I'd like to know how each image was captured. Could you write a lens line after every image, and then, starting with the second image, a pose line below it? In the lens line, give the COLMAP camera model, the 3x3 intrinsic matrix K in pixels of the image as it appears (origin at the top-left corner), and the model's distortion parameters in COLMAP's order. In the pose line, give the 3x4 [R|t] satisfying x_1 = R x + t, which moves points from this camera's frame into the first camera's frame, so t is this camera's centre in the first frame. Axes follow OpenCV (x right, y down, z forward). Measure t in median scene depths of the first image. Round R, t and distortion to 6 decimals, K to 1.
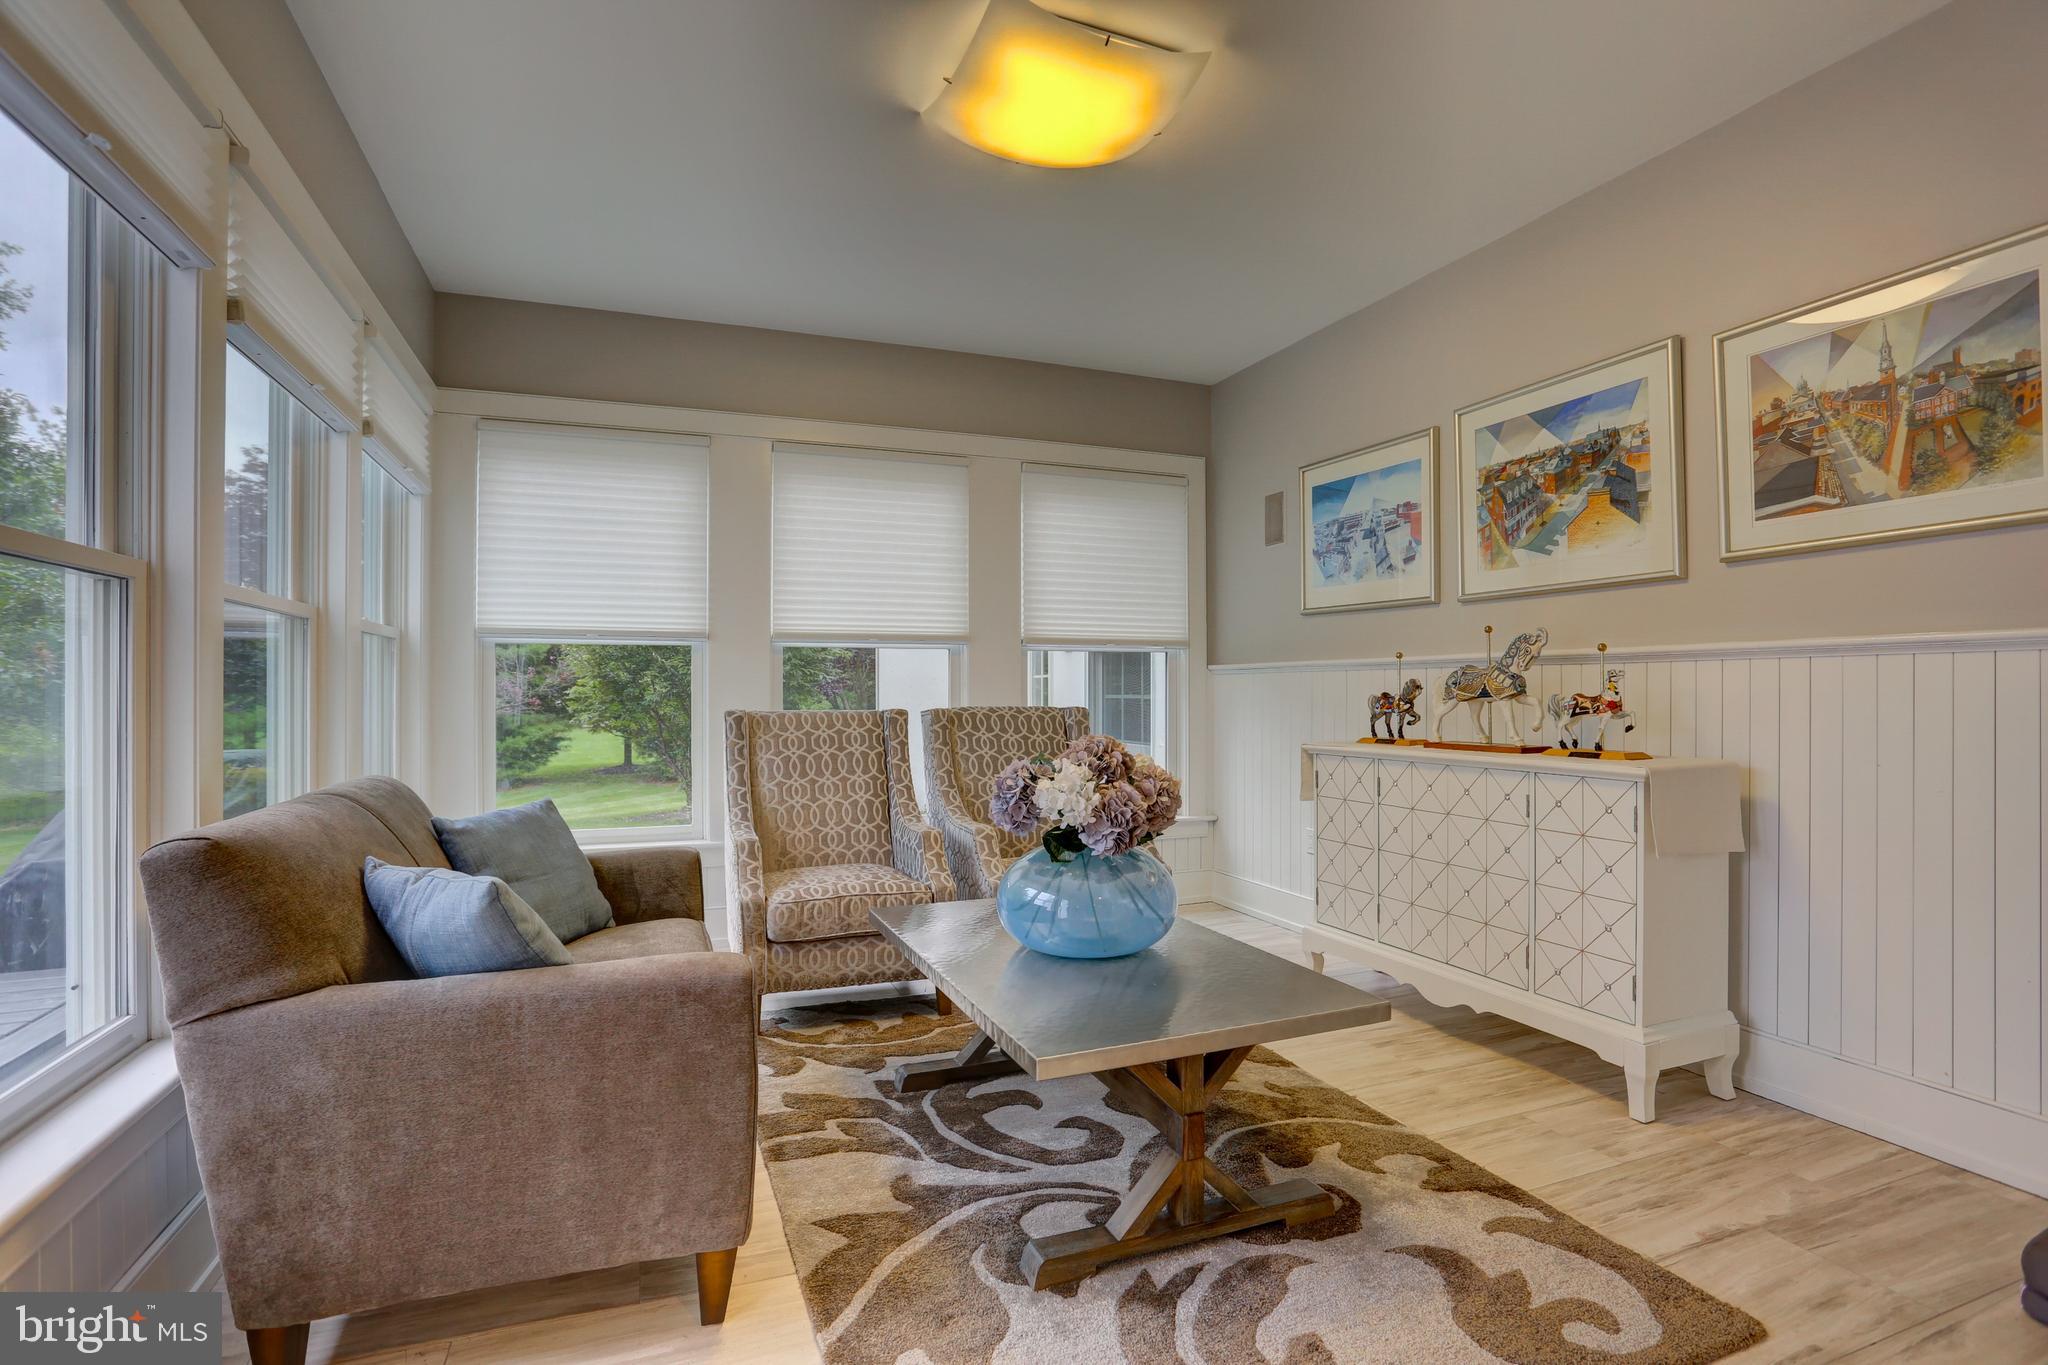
lens RADIAL K [[1005.4, 0, 1025.9], [0, 1005.4, 686.4], [0, 0, 1]] dist [-0.043809, 0.012317]
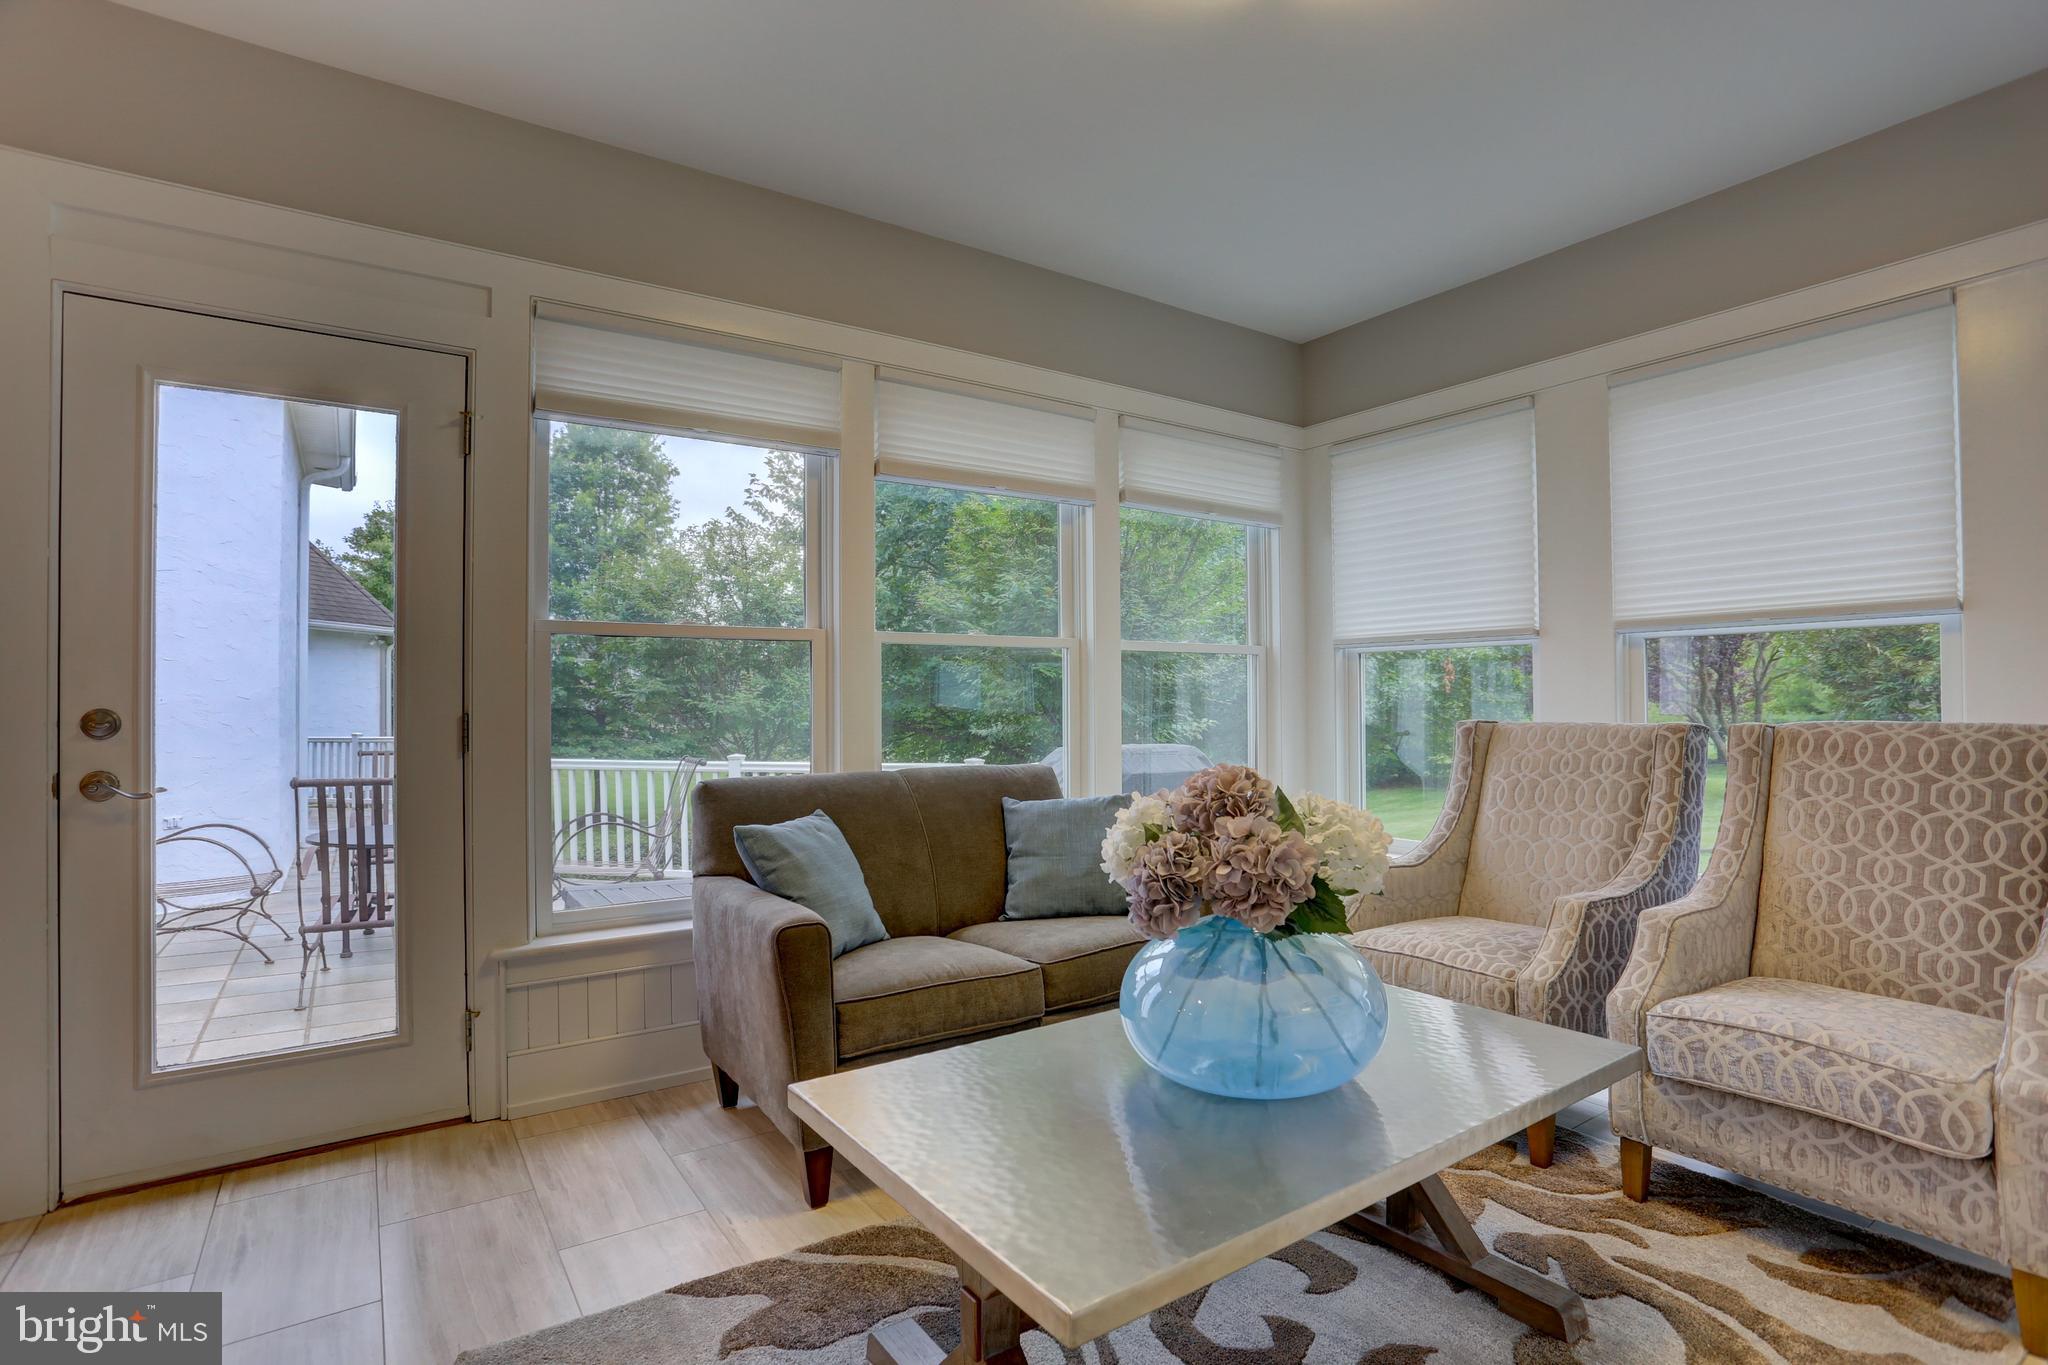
lens RADIAL K [[1005.4, 0, 1024.9], [0, 1005.4, 688.1], [0, 0, 1]] dist [-0.043809, 0.012317]
pose [[0.226757, -0.013719, -0.973855, 0.448868], [0.014191, 0.999841, -0.010781, 0.000360], [0.973848, -0.011375, 0.226916, 0.447503]]
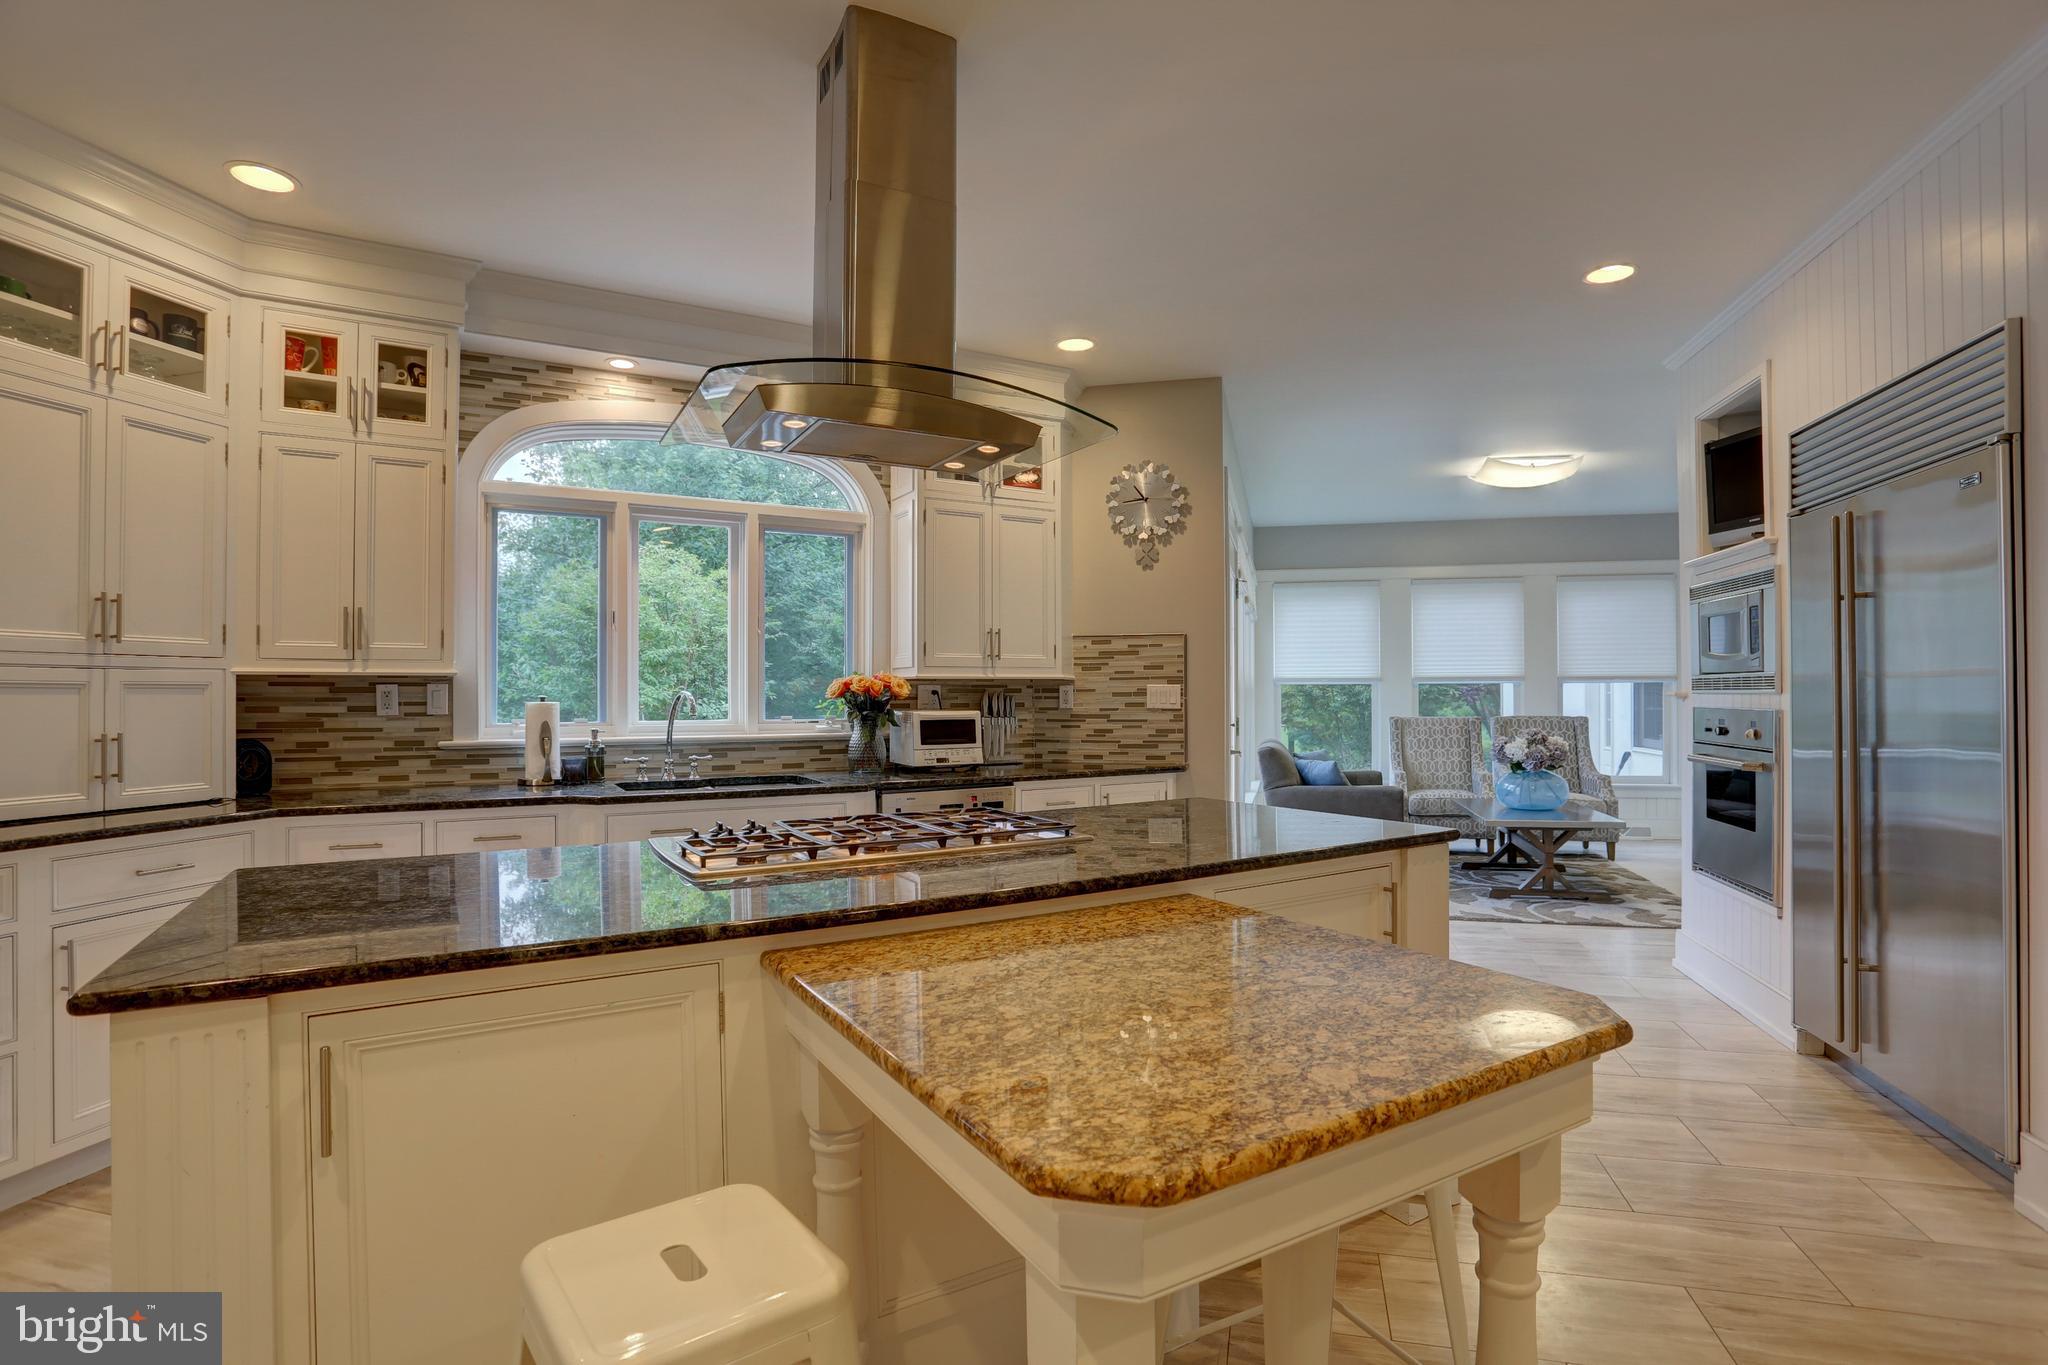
lens RADIAL K [[1005.4, 0, 1026.3], [0, 1005.4, 683.7], [0, 0, 1]] dist [-0.043809, 0.012317]
pose [[0.806901, -0.009418, -0.590611, 0.339662], [0.006253, 0.999953, -0.007401, -0.035630], [0.590653, 0.002279, 0.806922, -1.193842]]
